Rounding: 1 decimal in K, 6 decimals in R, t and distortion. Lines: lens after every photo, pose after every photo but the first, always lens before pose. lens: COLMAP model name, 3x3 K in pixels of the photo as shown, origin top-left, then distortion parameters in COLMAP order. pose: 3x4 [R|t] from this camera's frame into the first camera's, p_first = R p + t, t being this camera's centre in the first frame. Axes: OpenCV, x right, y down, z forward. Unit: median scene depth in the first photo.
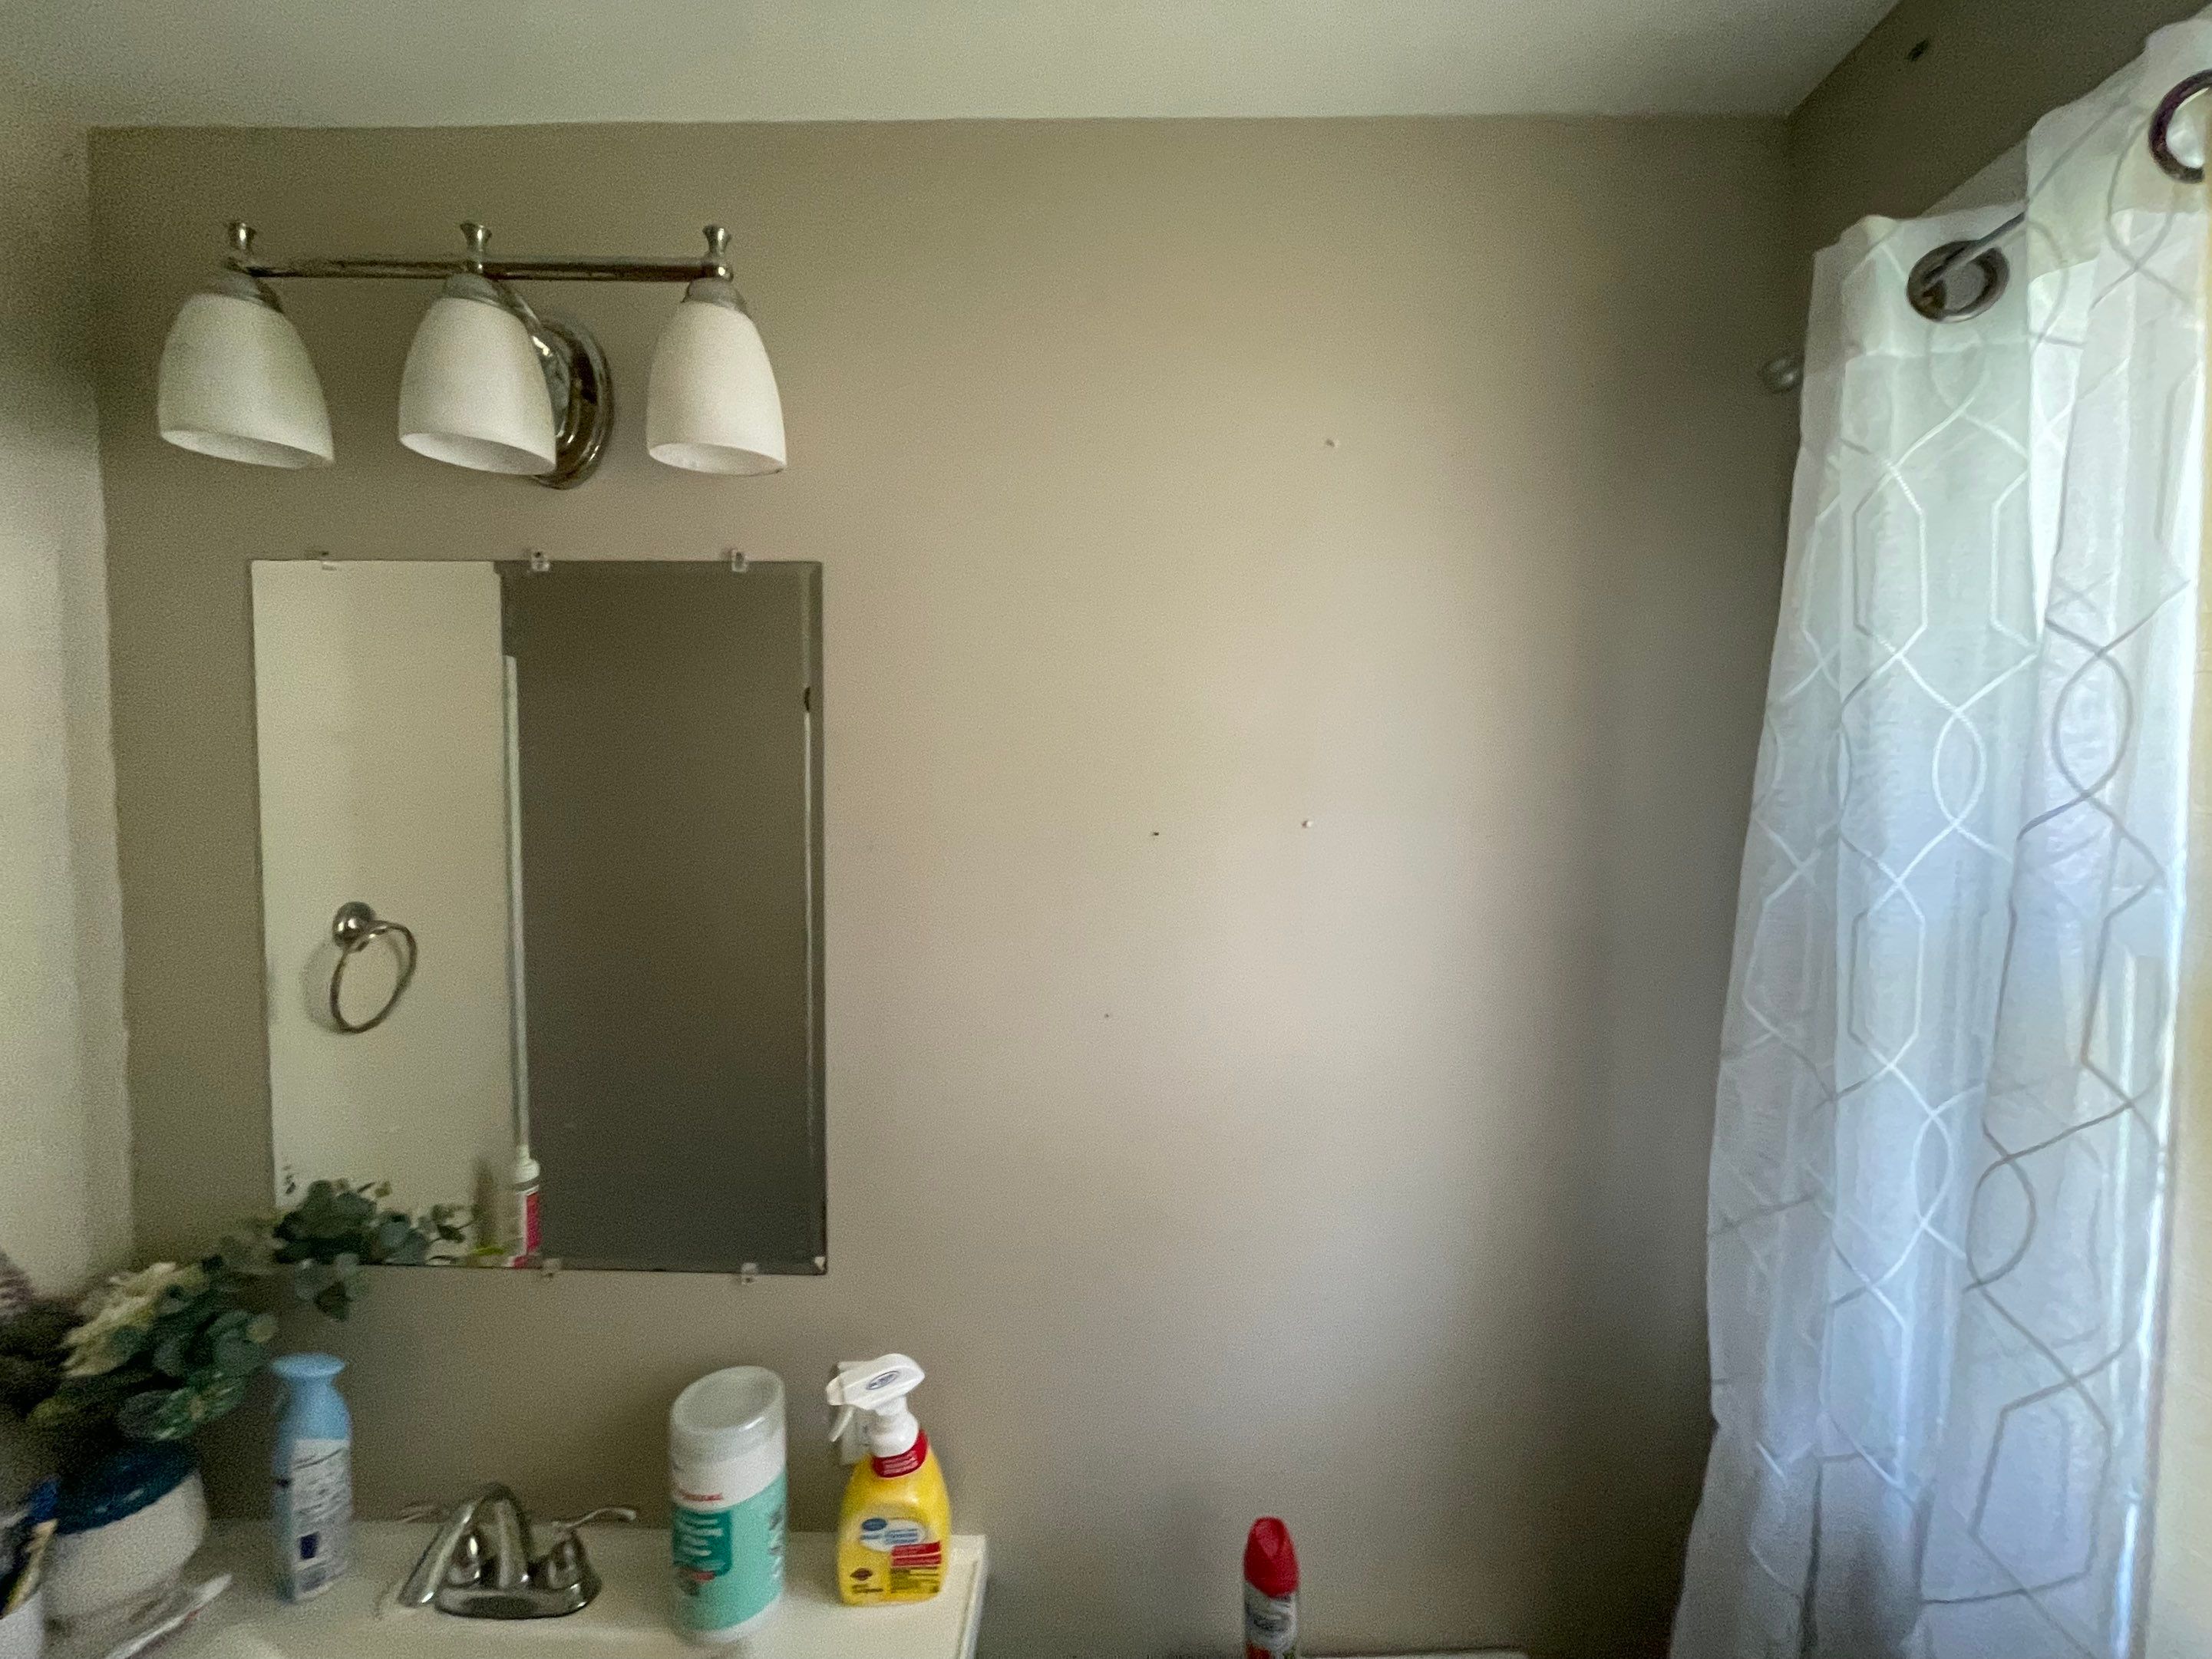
lens RADIAL K [[898.7, 0, 1103.4], [0, 898.7, 821.2], [0, 0, 1]] dist [-0.000622, -0.000455]
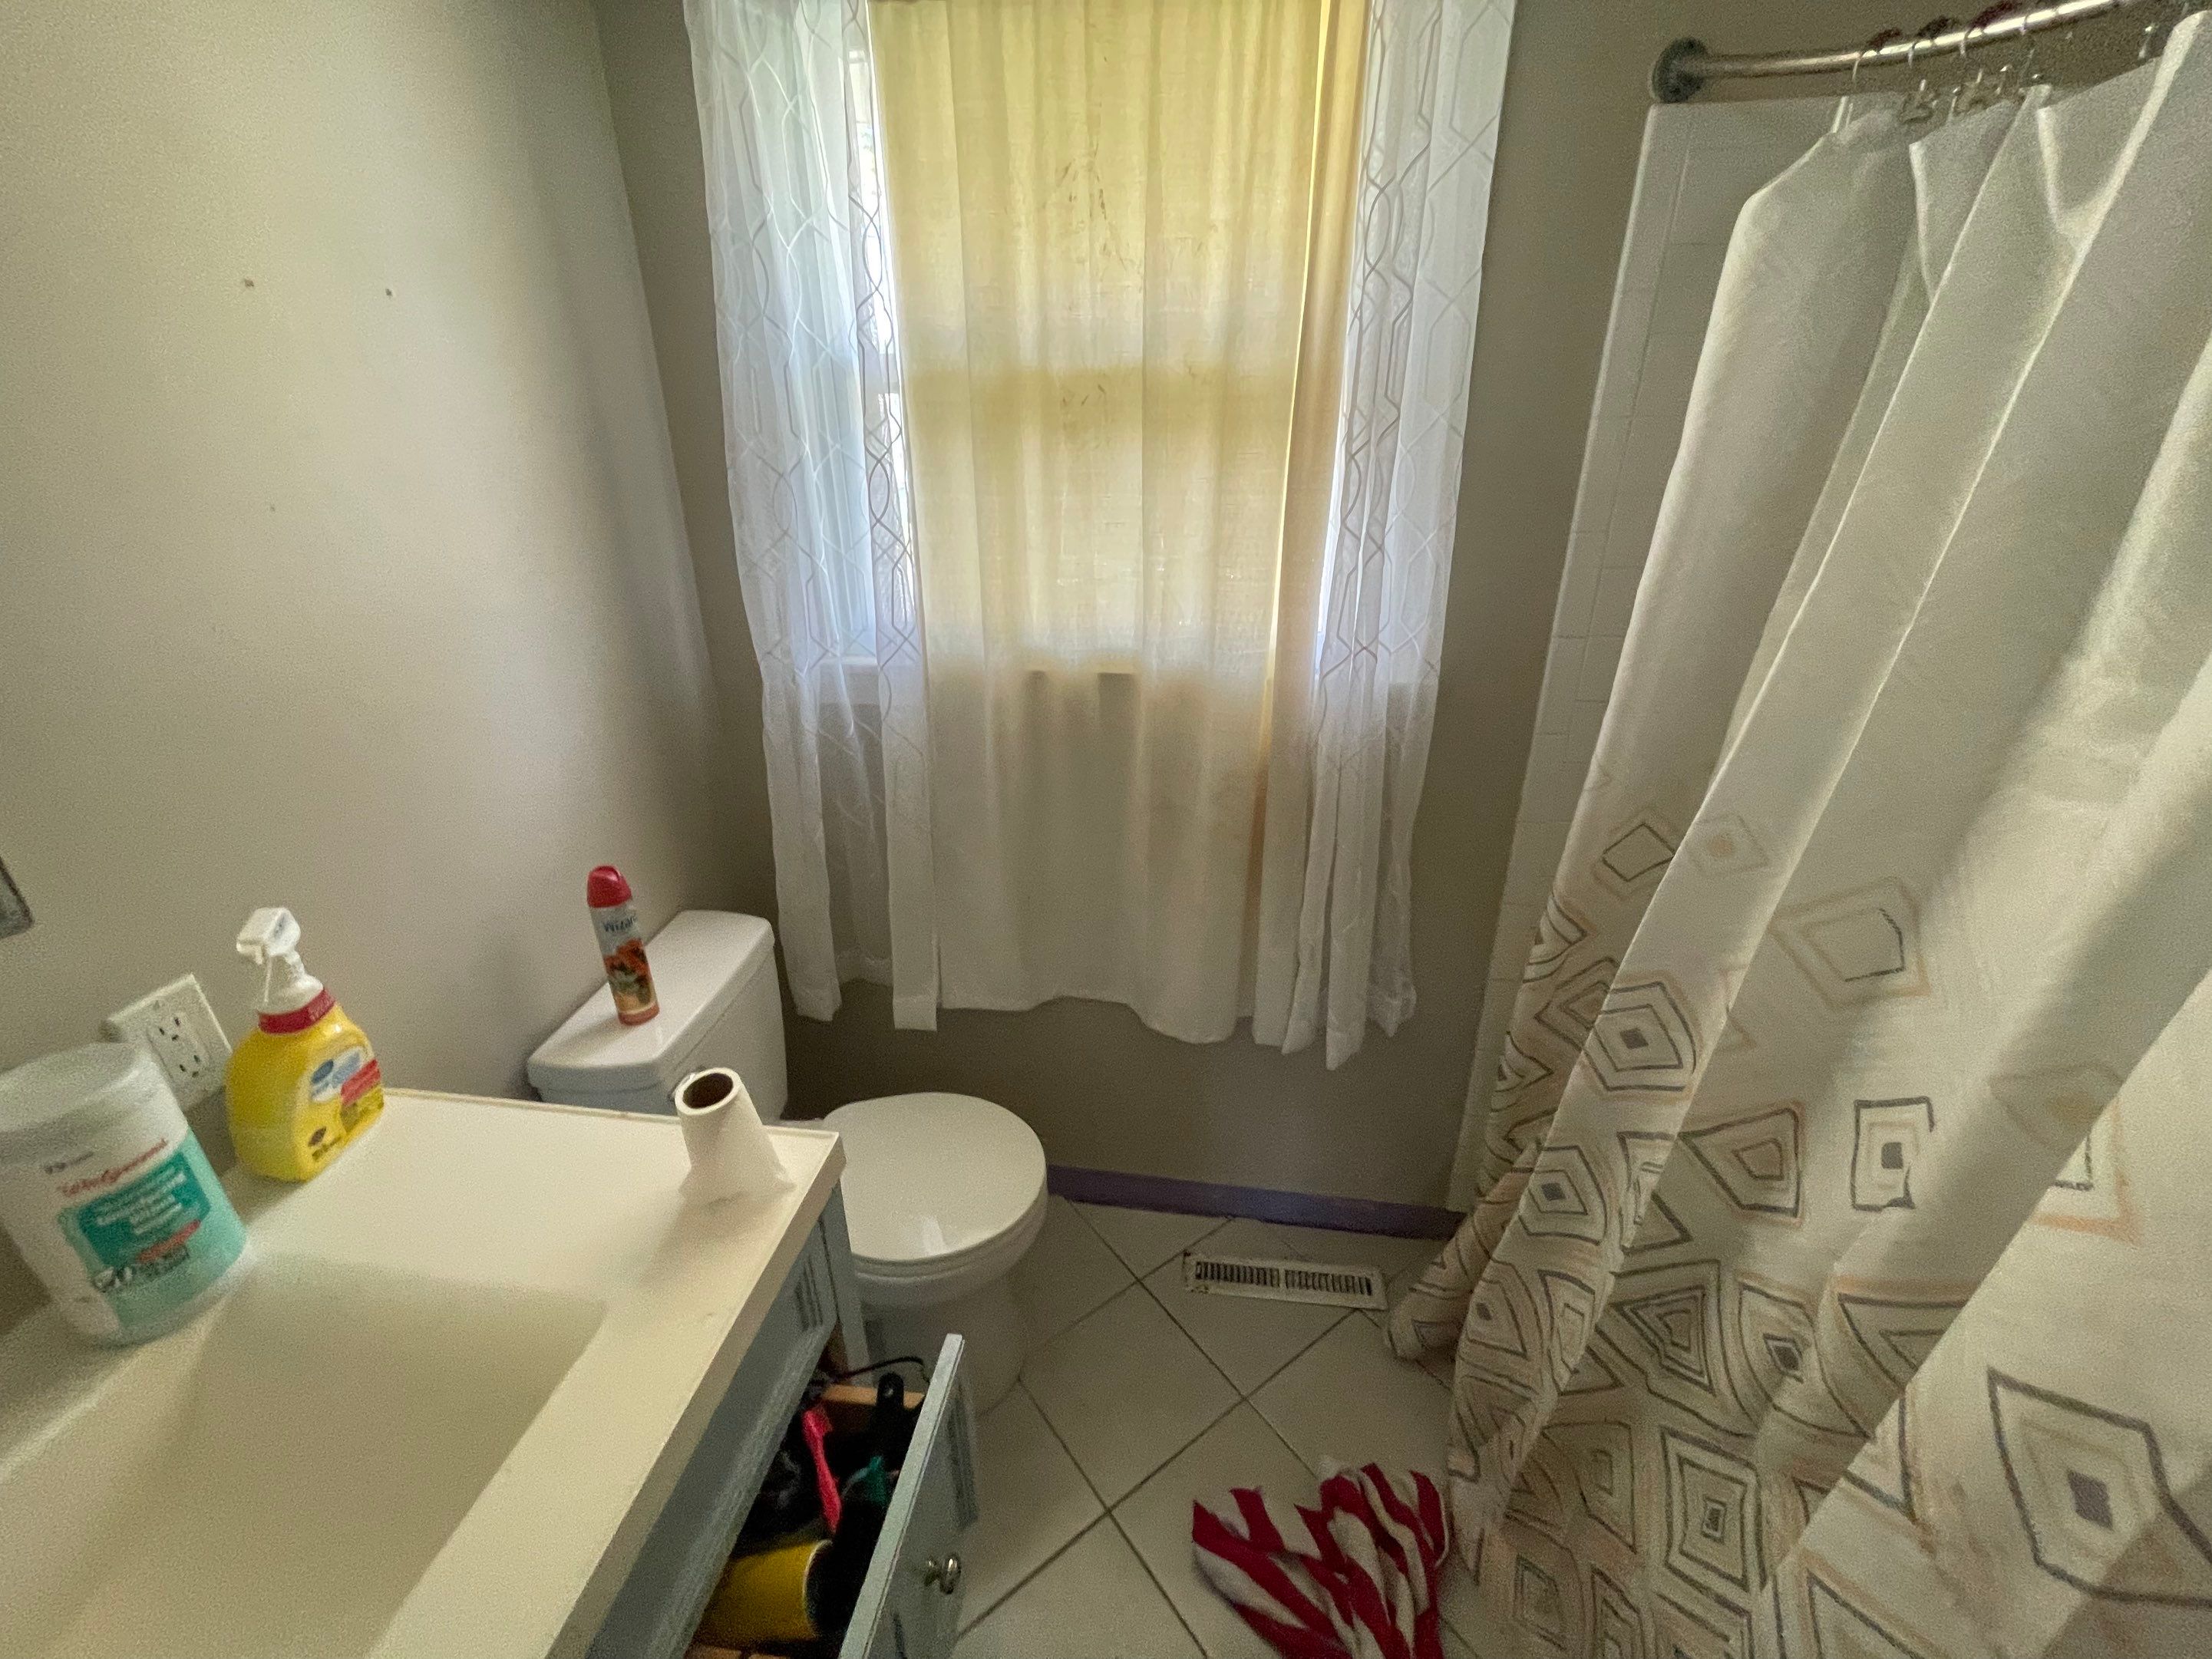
lens RADIAL K [[898.7, 0, 1100.5], [0, 898.7, 826.3], [0, 0, 1]] dist [-0.000622, -0.000455]
pose [[0.117490, -0.401781, 0.908168, -0.943190], [0.050093, 0.915735, 0.398648, 0.212875], [-0.991810, -0.001344, 0.127716, 0.063741]]
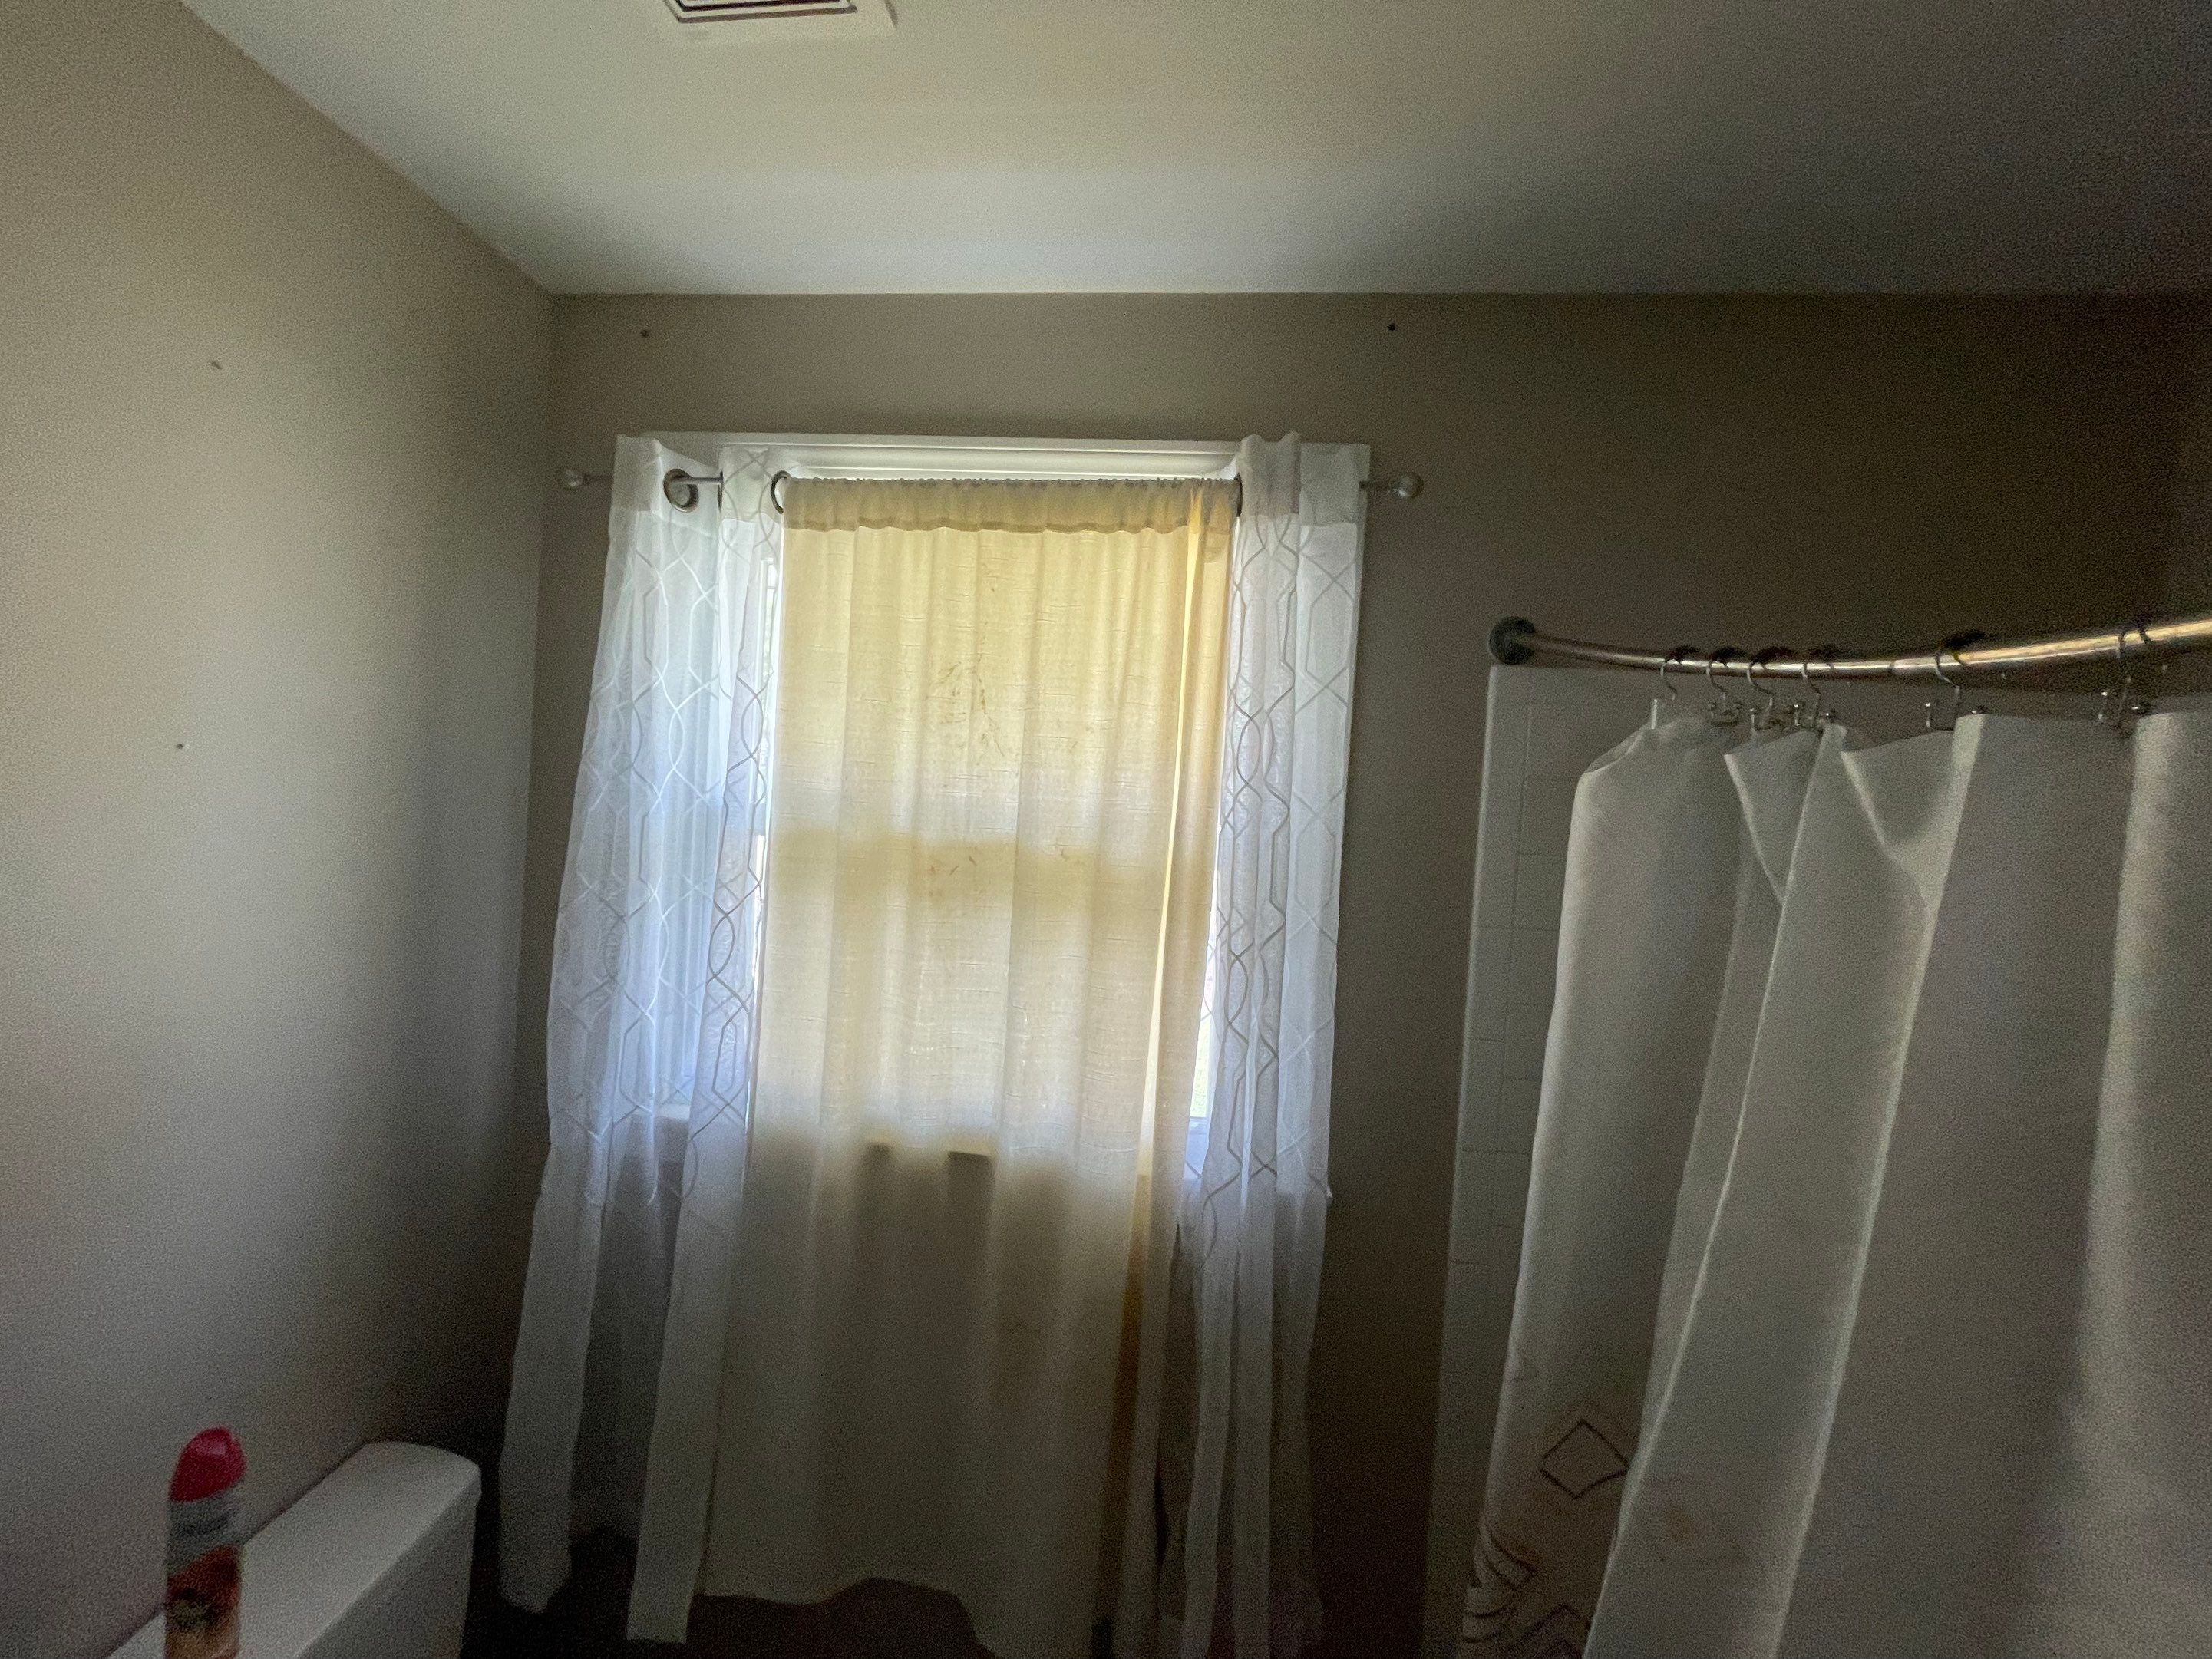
lens RADIAL K [[898.7, 0, 1099.8], [0, 898.7, 827.2], [0, 0, 1]] dist [-0.000622, -0.000455]
pose [[0.083796, -0.023203, 0.996213, -0.719016], [-0.023469, 0.999406, 0.025251, 0.047713], [-0.996207, -0.025496, 0.083202, -0.070281]]
